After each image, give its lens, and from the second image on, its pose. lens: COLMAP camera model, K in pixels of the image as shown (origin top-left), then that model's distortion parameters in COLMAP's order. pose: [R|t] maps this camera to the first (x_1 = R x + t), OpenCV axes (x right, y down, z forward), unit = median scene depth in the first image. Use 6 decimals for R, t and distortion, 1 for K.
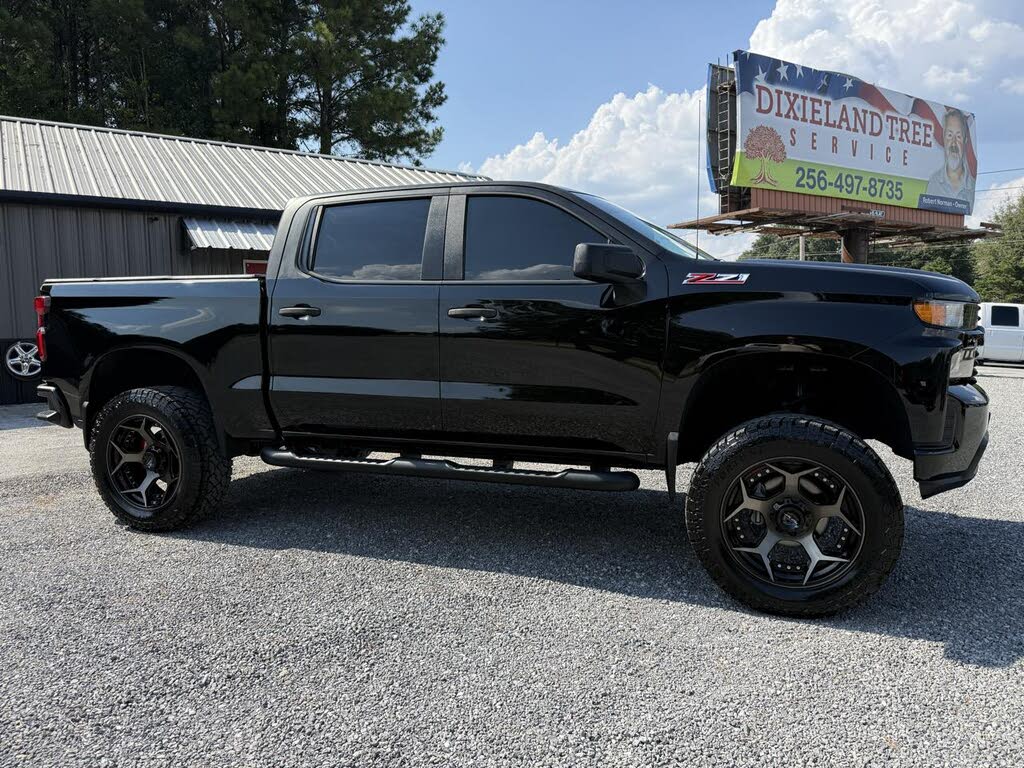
lens RADIAL K [[745.5, 0, 512.0], [0, 745.5, 384.0], [0, 0, 1]] dist [0.038107, -0.061005]
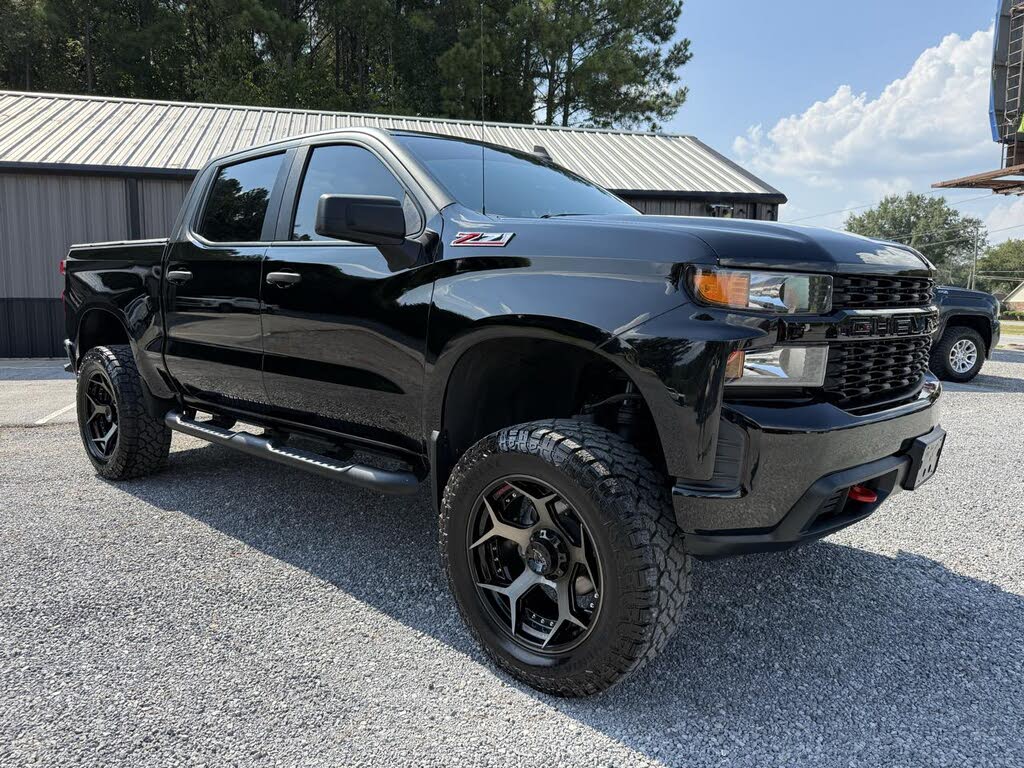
lens RADIAL K [[743.7, 0, 499.6], [0, 743.7, 382.4], [0, 0, 1]] dist [0.031451, -0.049282]
pose [[0.929027, 0.065200, -0.364221, 0.079386], [-0.051979, 0.997588, 0.045997, -0.003942], [0.366342, -0.023801, 0.930176, 0.038875]]
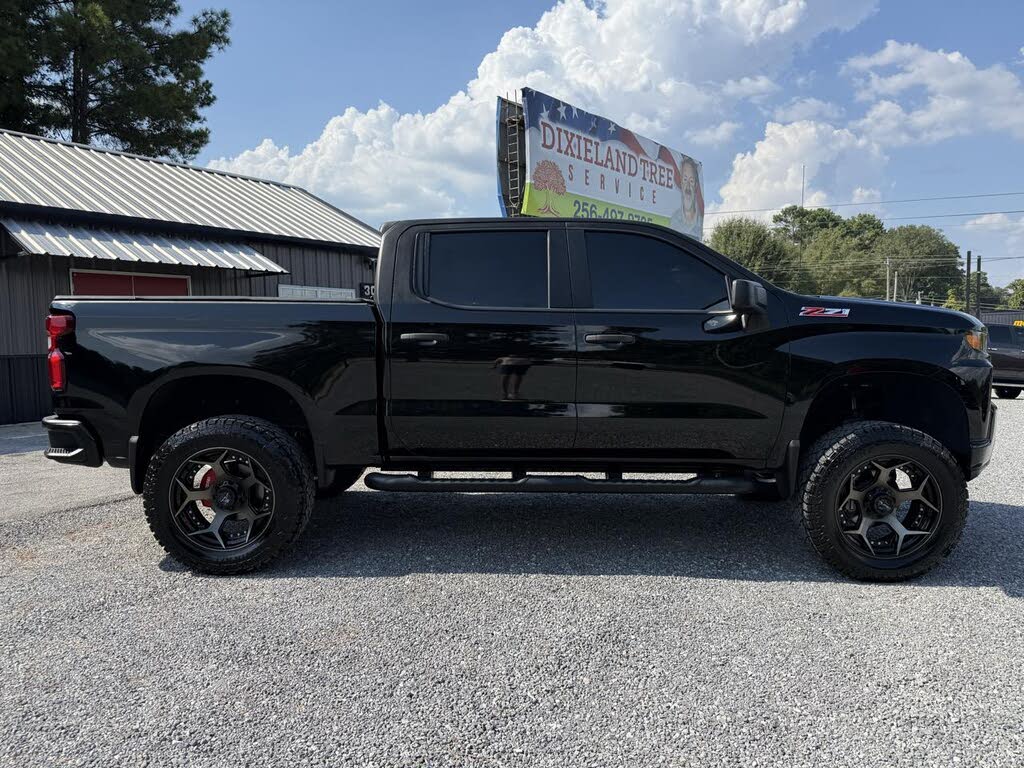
lens RADIAL K [[745.5, 0, 512.0], [0, 745.5, 384.0], [0, 0, 1]] dist [0.038107, -0.061005]
pose [[0.940673, -0.017525, 0.338862, -0.085656], [0.024298, 0.999581, -0.015754, -0.002374], [-0.338444, 0.023053, 0.940704, 0.002544]]
